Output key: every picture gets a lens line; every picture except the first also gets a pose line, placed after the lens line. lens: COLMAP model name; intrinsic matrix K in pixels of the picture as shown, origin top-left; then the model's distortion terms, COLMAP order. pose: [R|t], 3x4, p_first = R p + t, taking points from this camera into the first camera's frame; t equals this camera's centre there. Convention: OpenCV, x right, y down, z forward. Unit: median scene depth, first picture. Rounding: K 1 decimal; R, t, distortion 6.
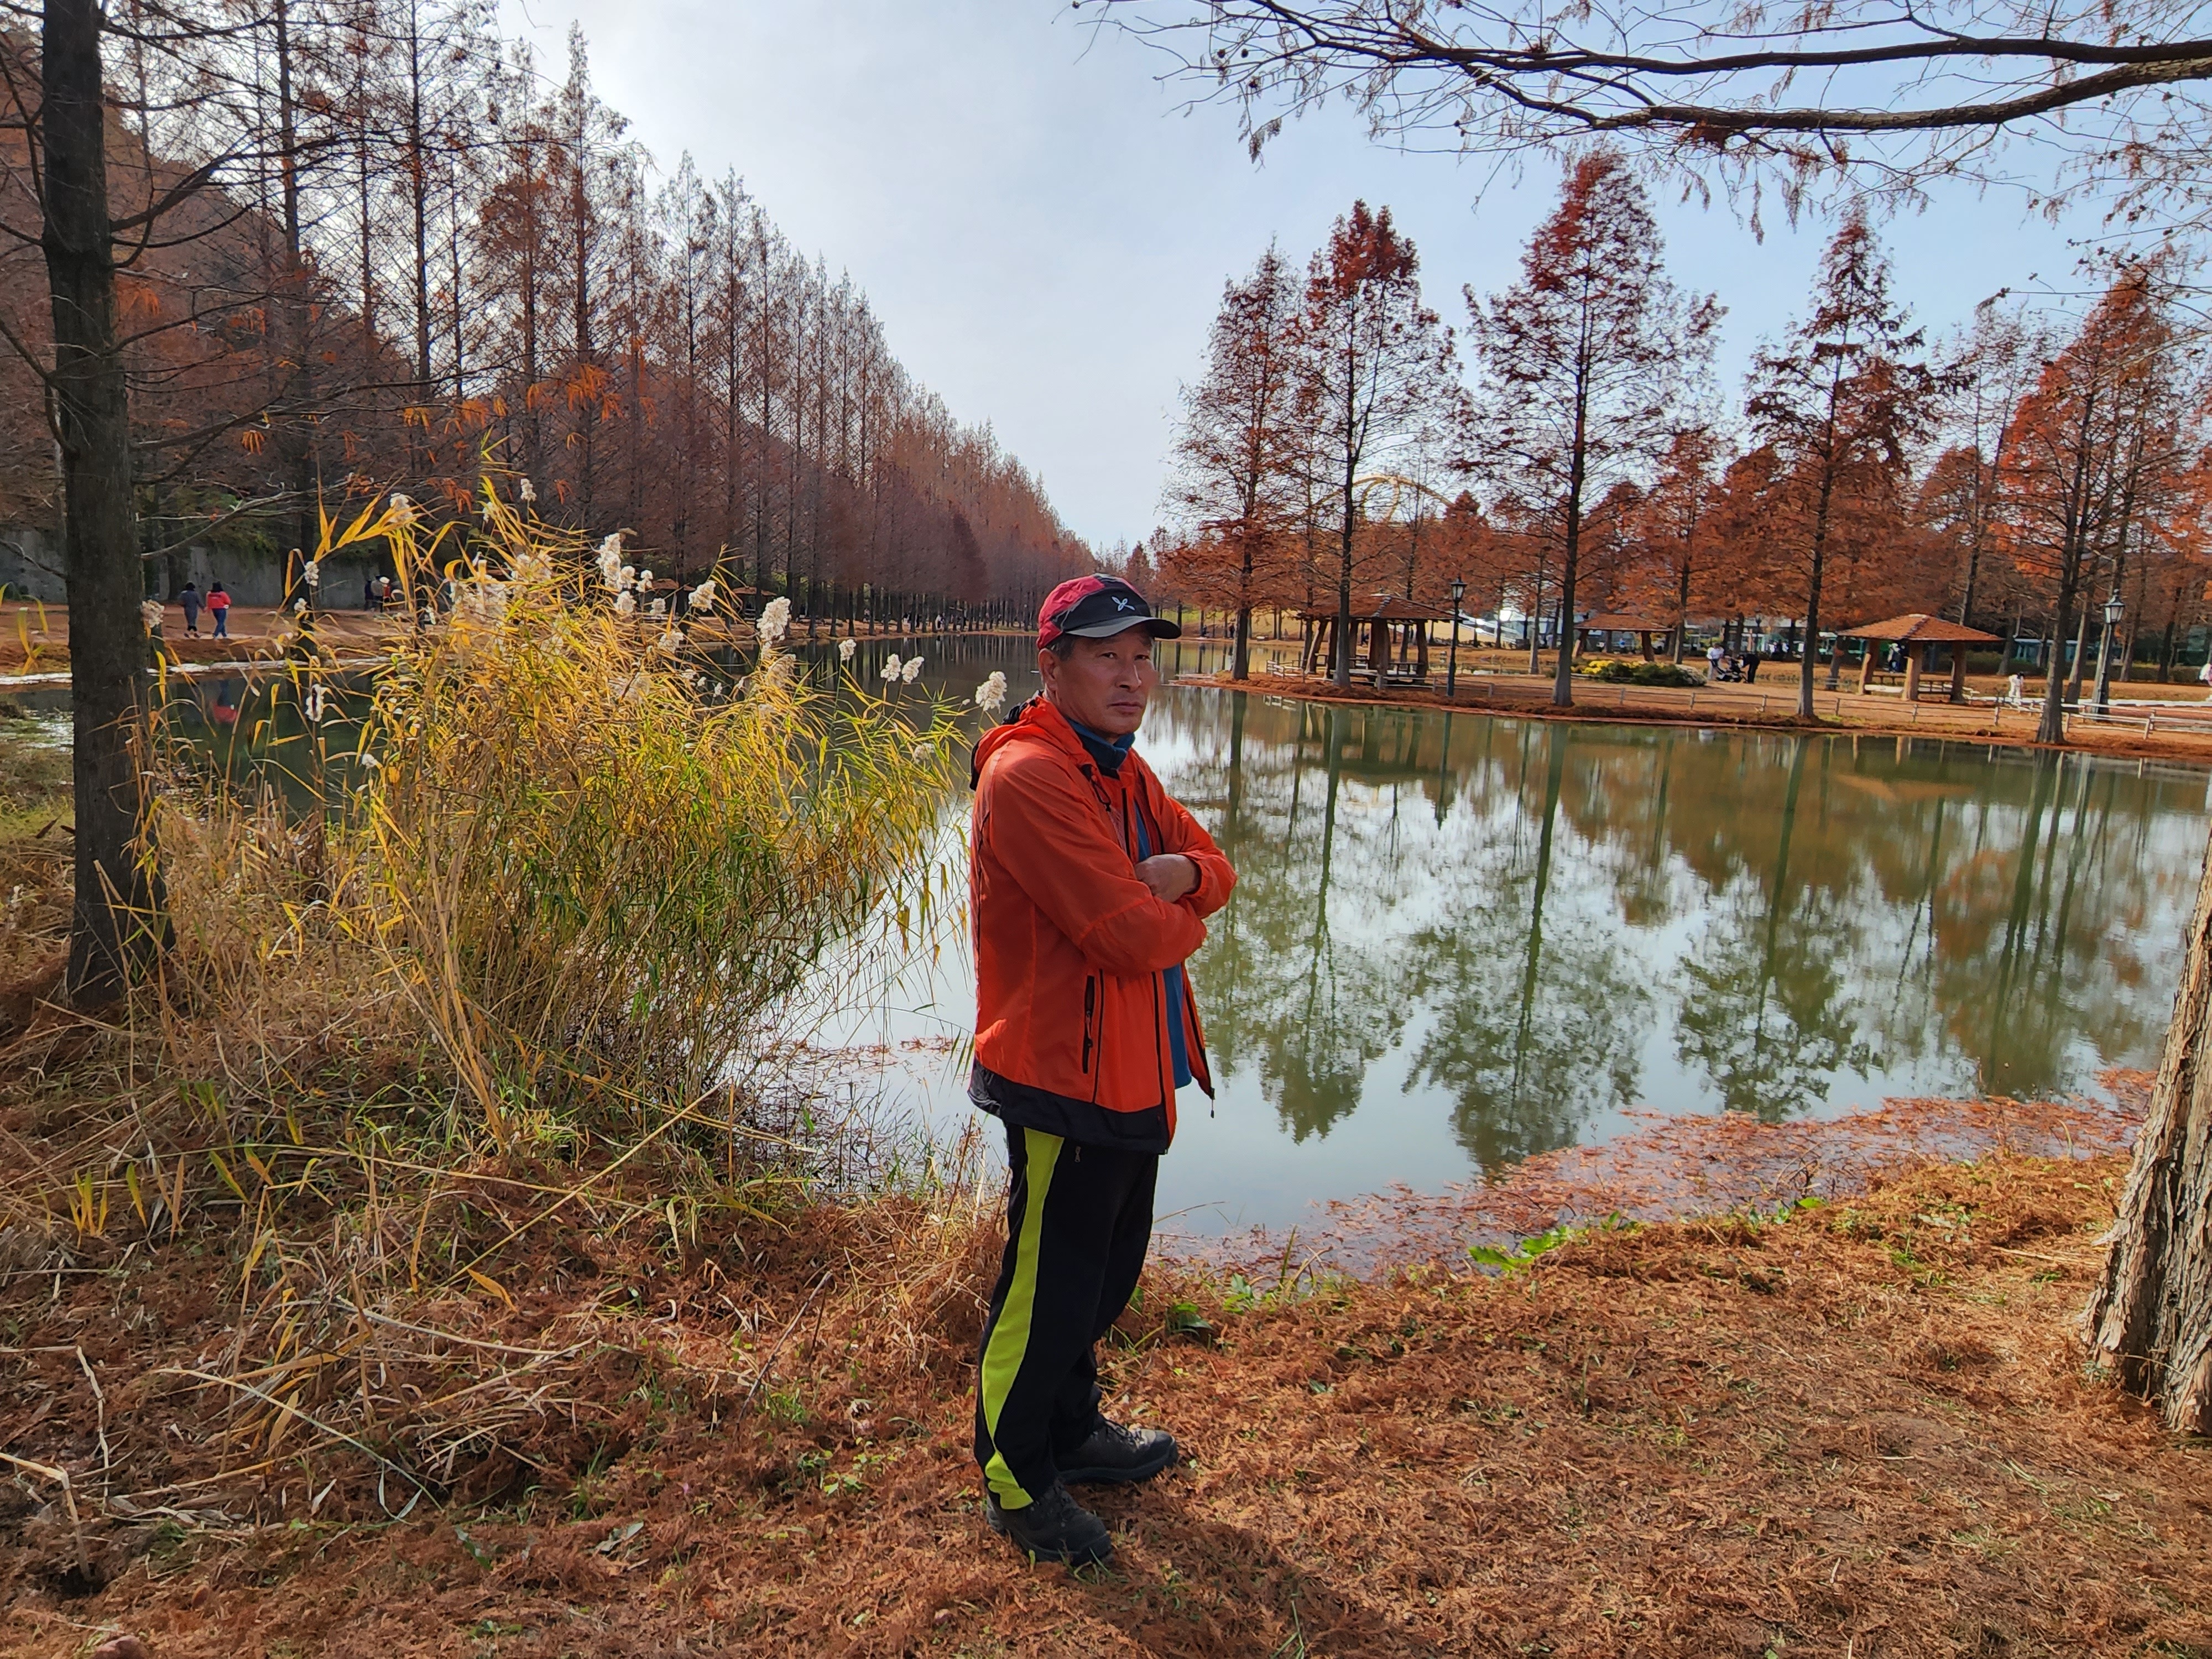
lens RADIAL K [[1463.3, 0, 1106.0], [0, 1463.3, 829.5], [0, 0, 1]] dist [-0.001749, 0.001673]
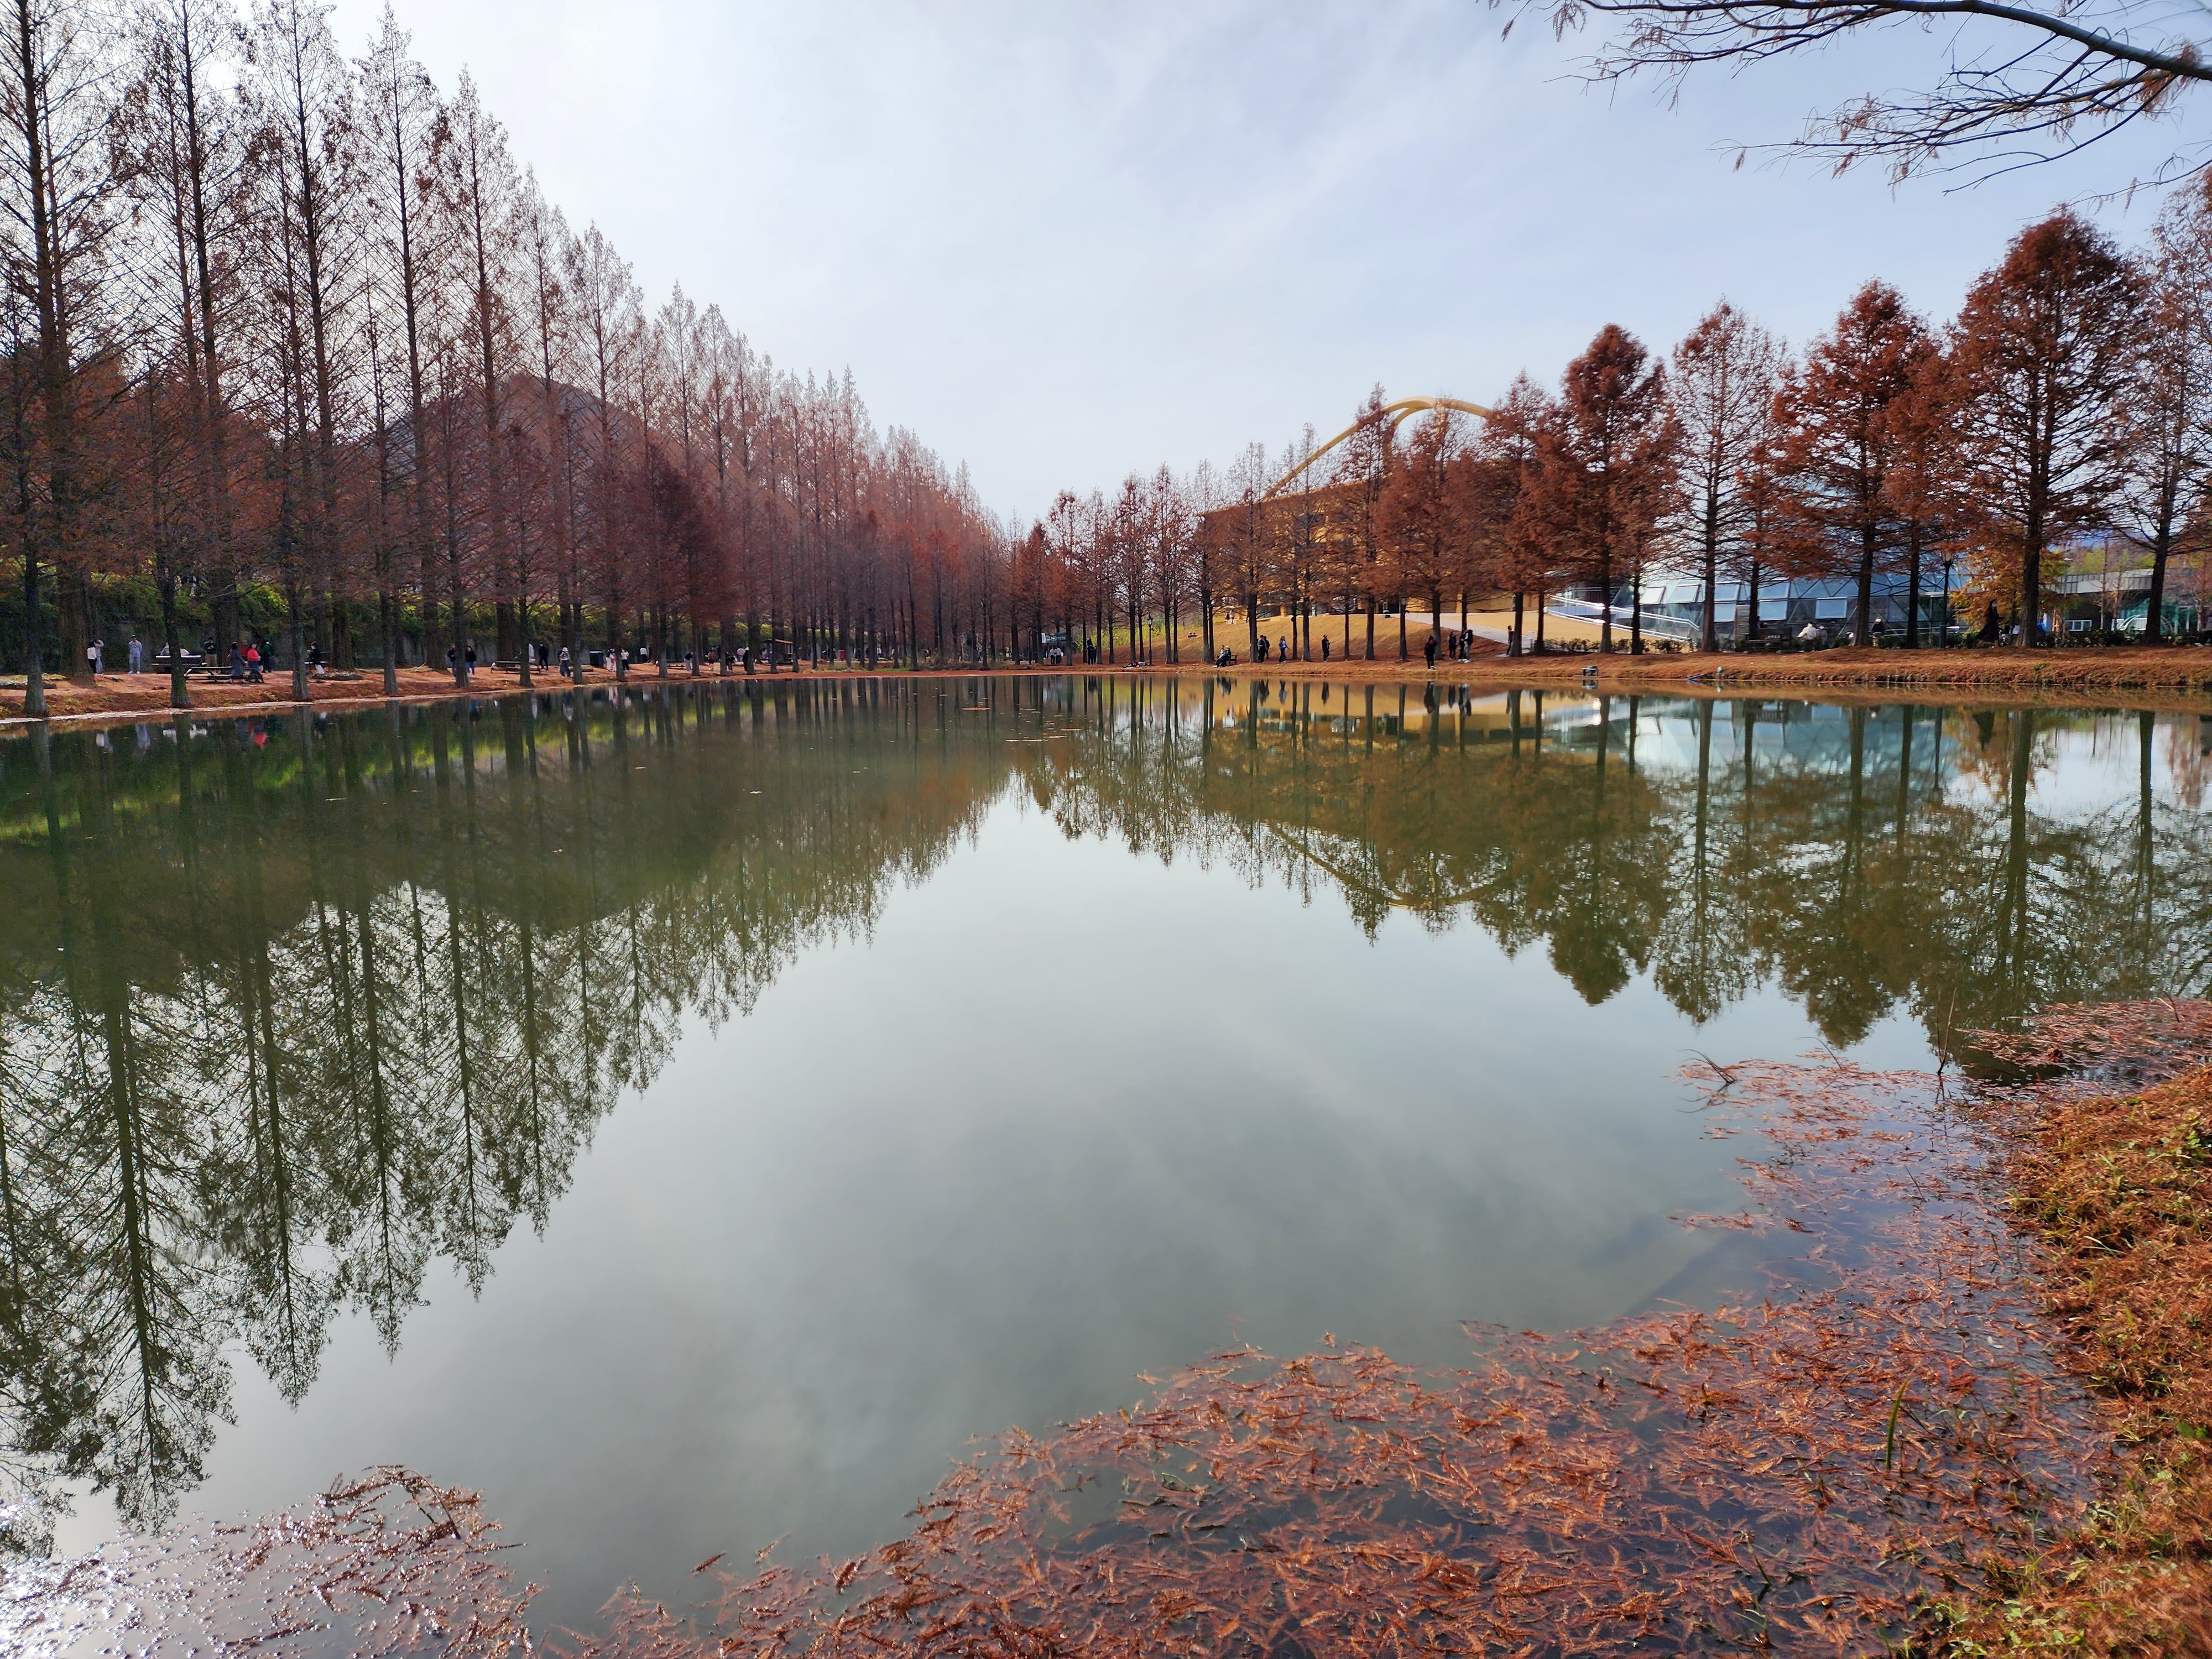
lens RADIAL K [[1575.5, 0, 1083.8], [0, 1575.5, 825.9], [0, 0, 1]] dist [0.104518, -0.115669]
pose [[0.998199, -0.053947, -0.026227, 0.289118], [0.053077, 0.998051, -0.032809, -0.223451], [0.027946, 0.031358, 0.999117, 1.754617]]
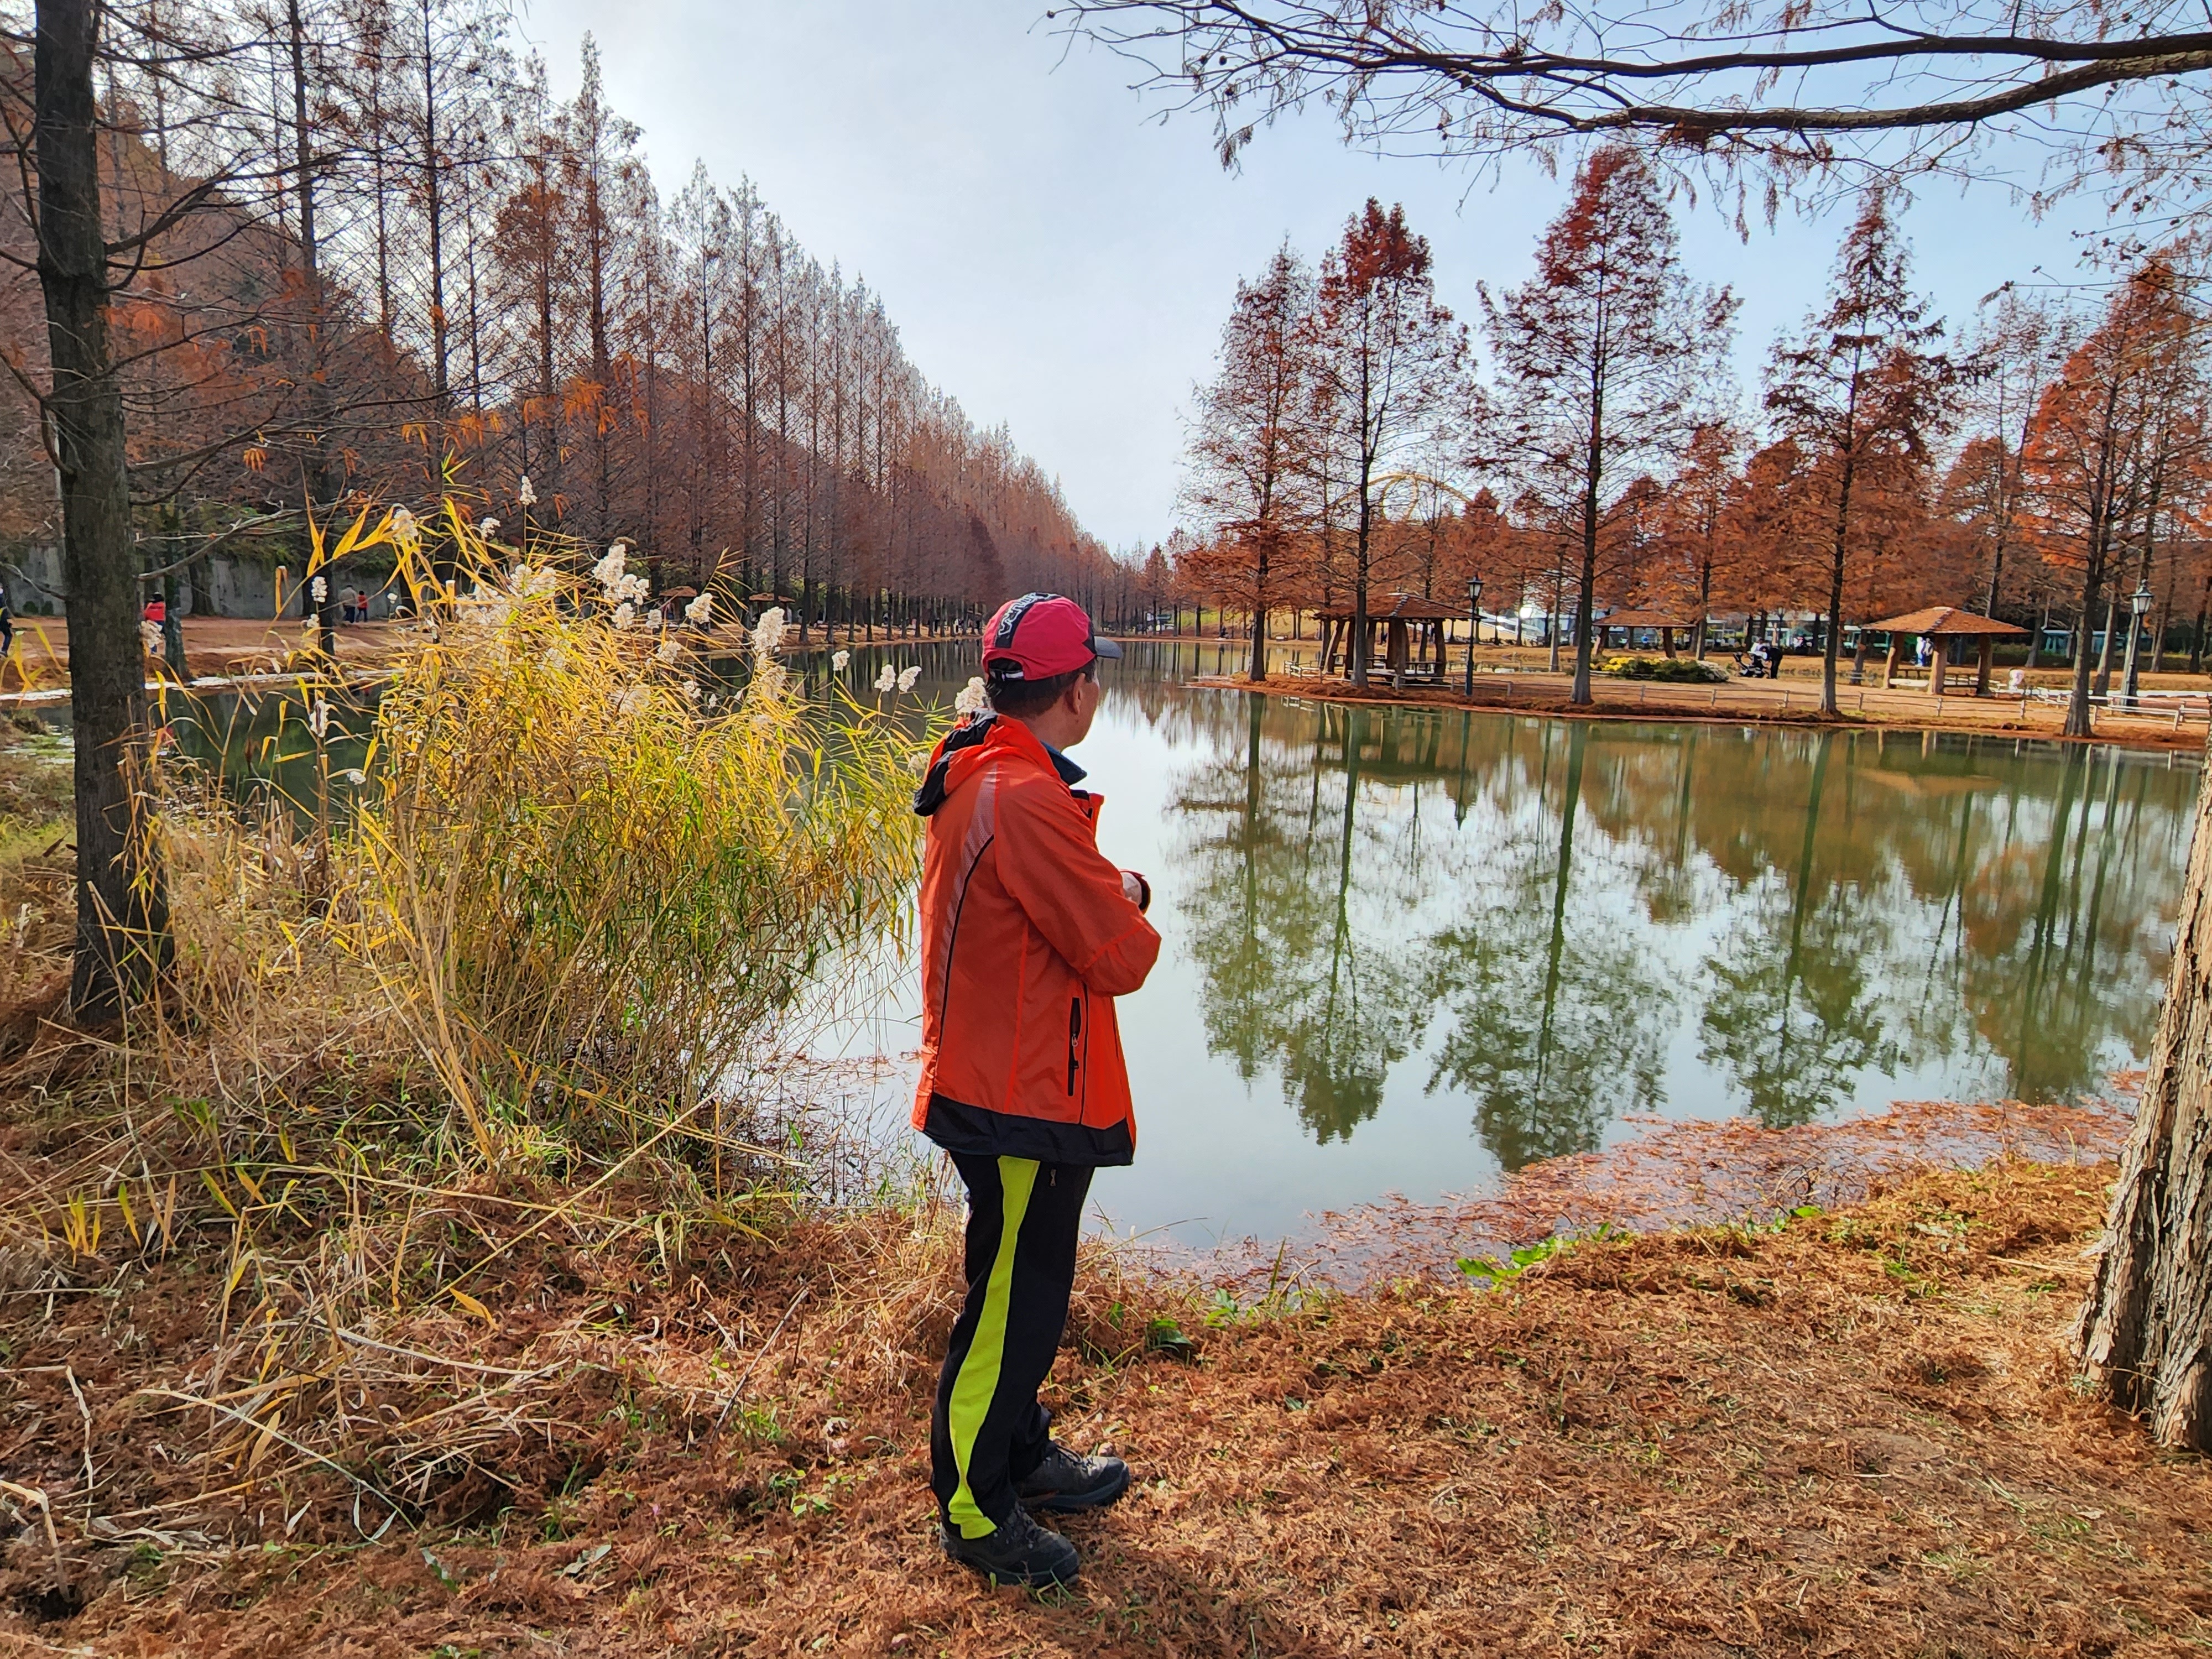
lens RADIAL K [[1467.1, 0, 1106.0], [0, 1467.1, 829.5], [0, 0, 1]] dist [-0.000772, -0.001053]
pose [[0.999849, -0.009838, -0.014290, 0.002683], [0.009815, 0.999950, -0.001684, -0.000658], [0.014306, 0.001544, 0.999896, 0.000118]]
